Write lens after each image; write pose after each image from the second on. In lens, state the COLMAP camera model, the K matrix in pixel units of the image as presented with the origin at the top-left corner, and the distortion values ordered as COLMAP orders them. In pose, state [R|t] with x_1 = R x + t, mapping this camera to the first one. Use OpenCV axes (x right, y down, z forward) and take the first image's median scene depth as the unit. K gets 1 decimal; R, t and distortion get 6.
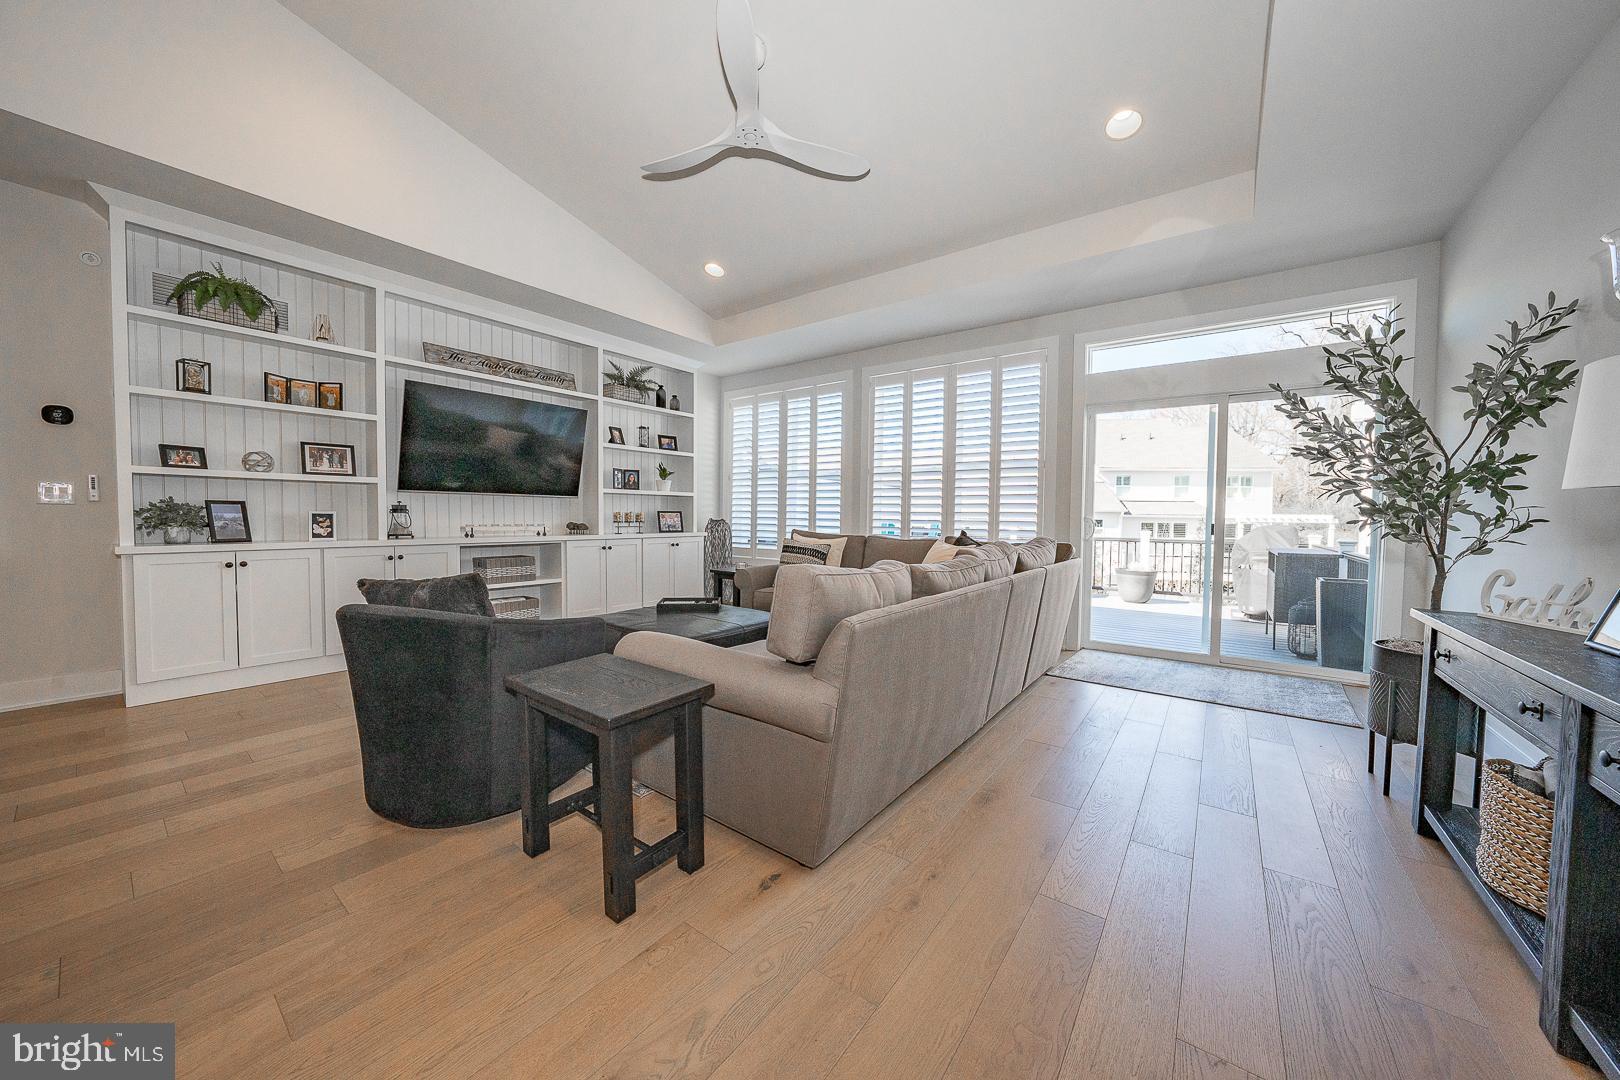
lens RADIAL K [[557.4, 0, 818.0], [0, 557.4, 534.9], [0, 0, 1]] dist [-0.023153, 0.004457]
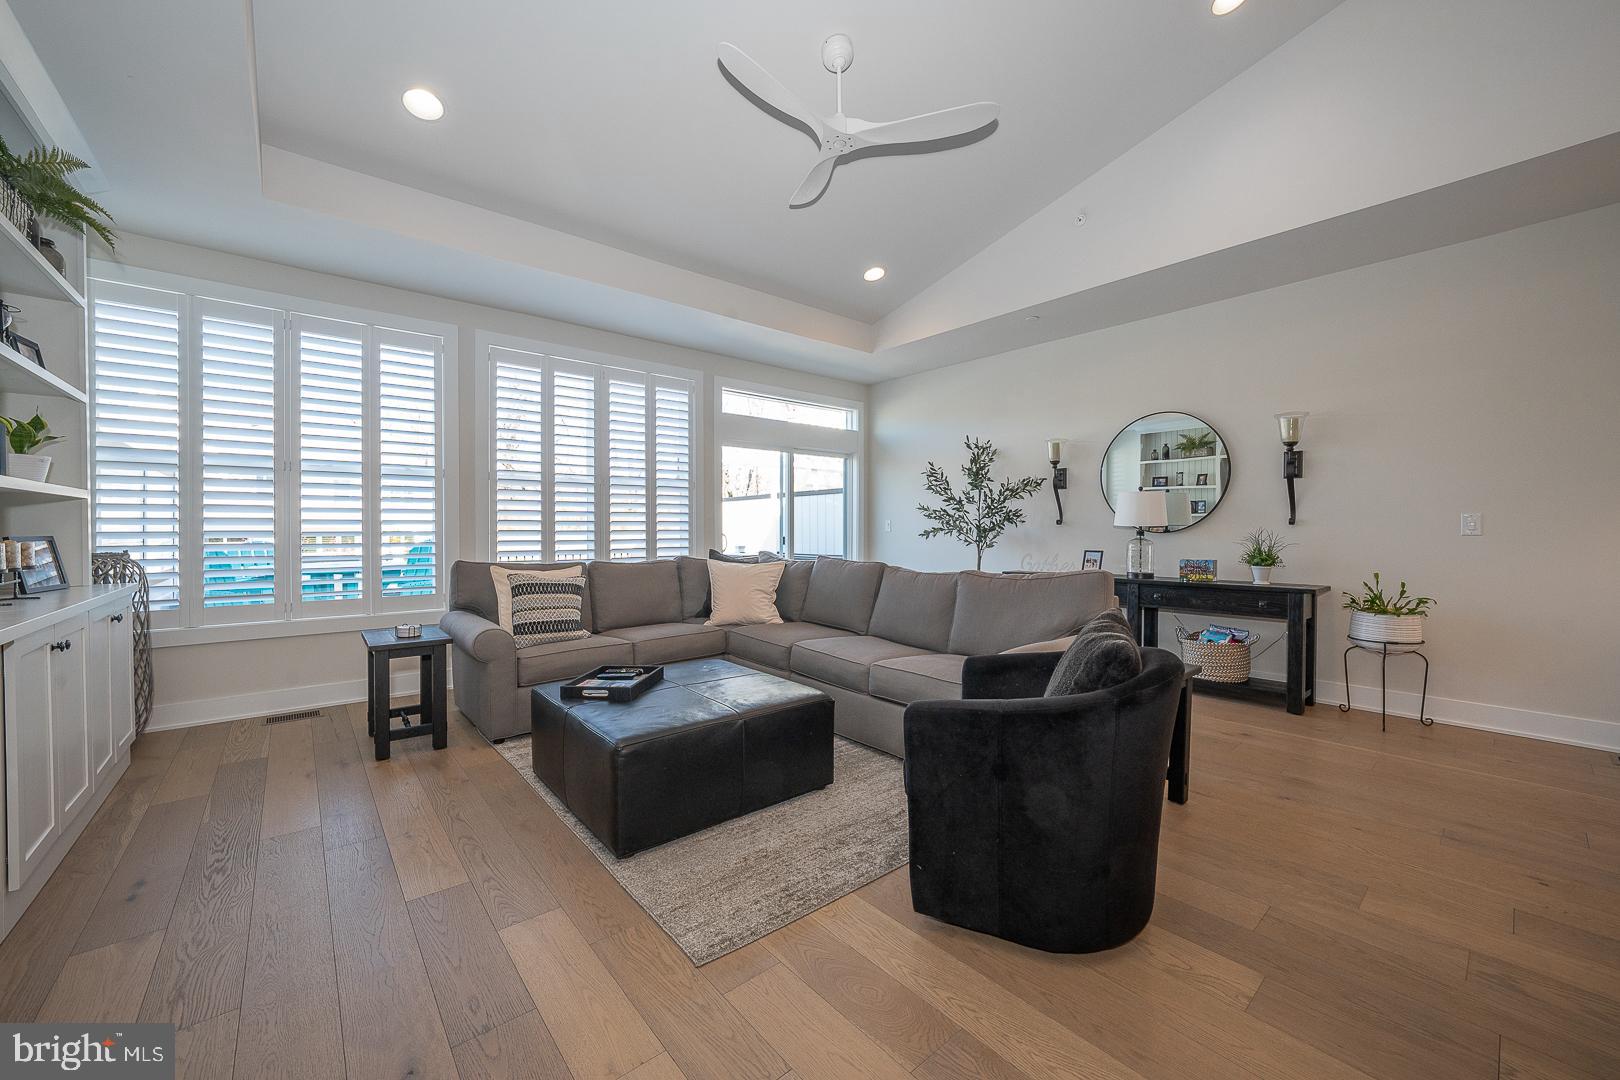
lens RADIAL K [[617.2, 0, 808.5], [0, 617.2, 543.8], [0, 0, 1]] dist [-0.018296, 0.000335]
pose [[0.233117, -0.028451, 0.972032, -0.625753], [0.039971, 0.999008, 0.019654, -0.026008], [-0.971627, 0.034272, 0.234023, 0.443743]]
